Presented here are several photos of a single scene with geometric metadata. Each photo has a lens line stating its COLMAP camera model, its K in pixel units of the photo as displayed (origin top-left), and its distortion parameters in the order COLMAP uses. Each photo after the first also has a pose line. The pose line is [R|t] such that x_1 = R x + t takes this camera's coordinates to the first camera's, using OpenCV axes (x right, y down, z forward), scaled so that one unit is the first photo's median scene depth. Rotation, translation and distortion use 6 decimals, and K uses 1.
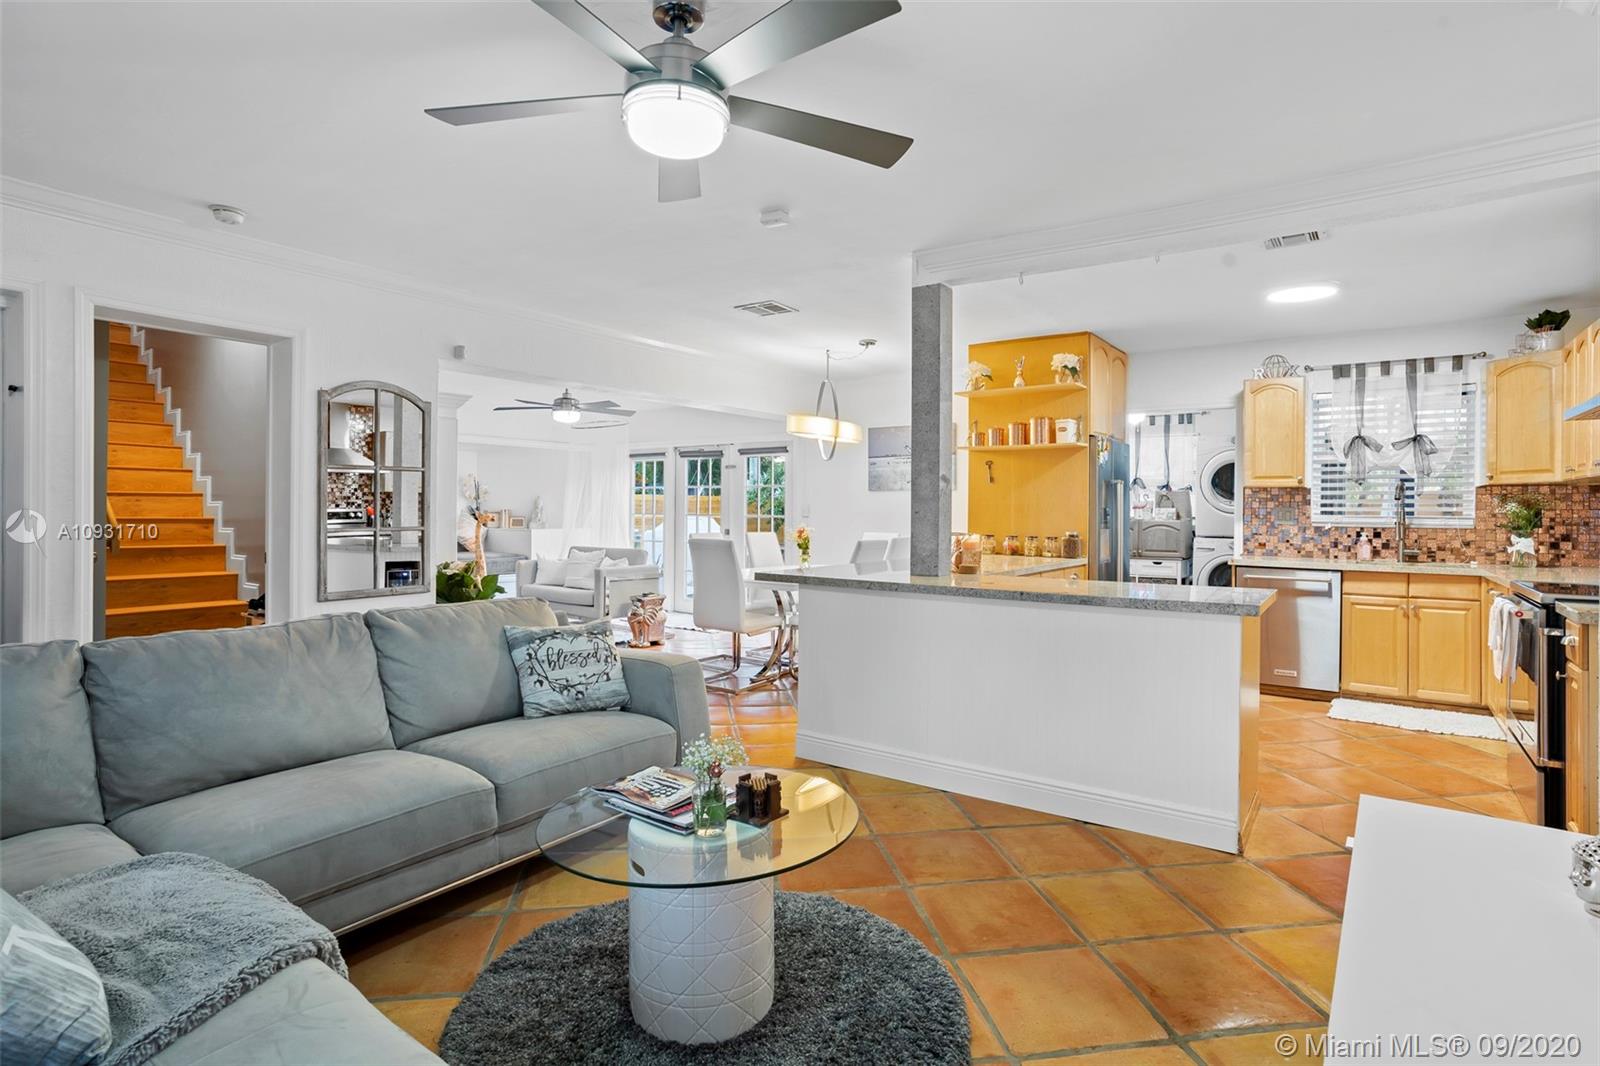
lens RADIAL K [[804.2, 0, 782.8], [0, 804.2, 515.3], [0, 0, 1]] dist [-0.056593, 0.024372]
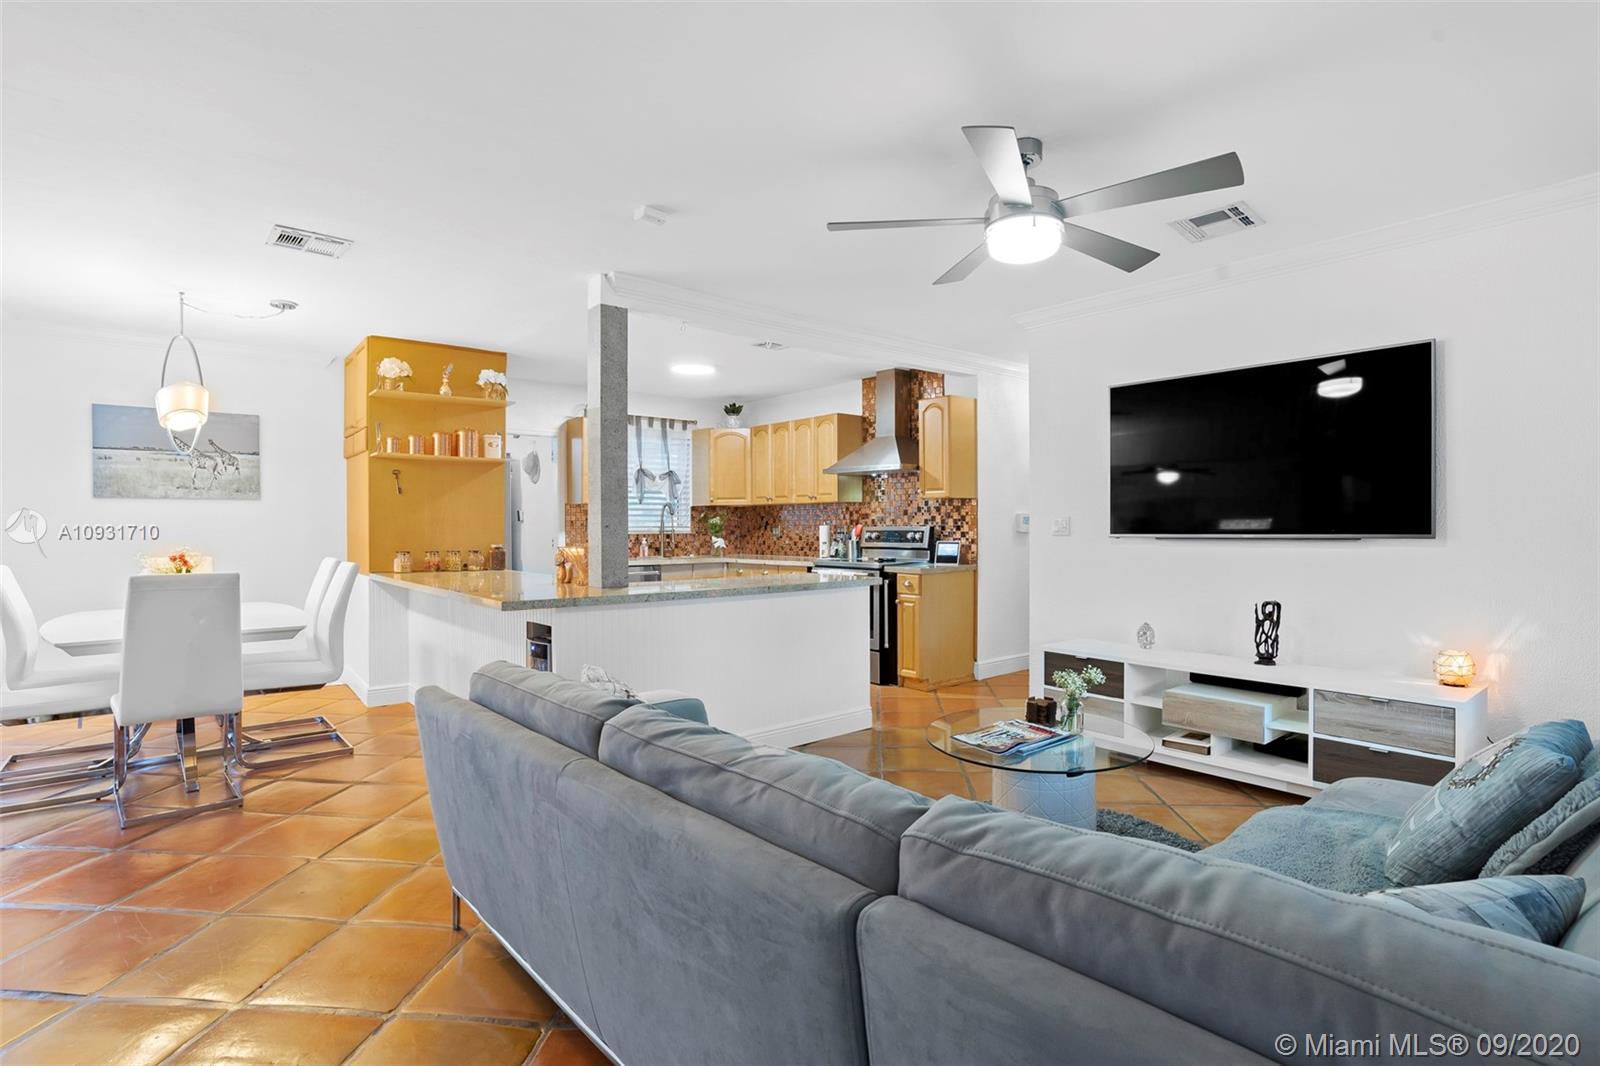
lens RADIAL K [[804.2, 0, 802.2], [0, 804.2, 535.7], [0, 0, 1]] dist [-0.056593, 0.024372]
pose [[0.220022, -0.021472, 0.975259, -0.614737], [0.011323, 0.999747, 0.019457, -0.006772], [-0.975429, 0.006762, 0.220210, 0.423843]]
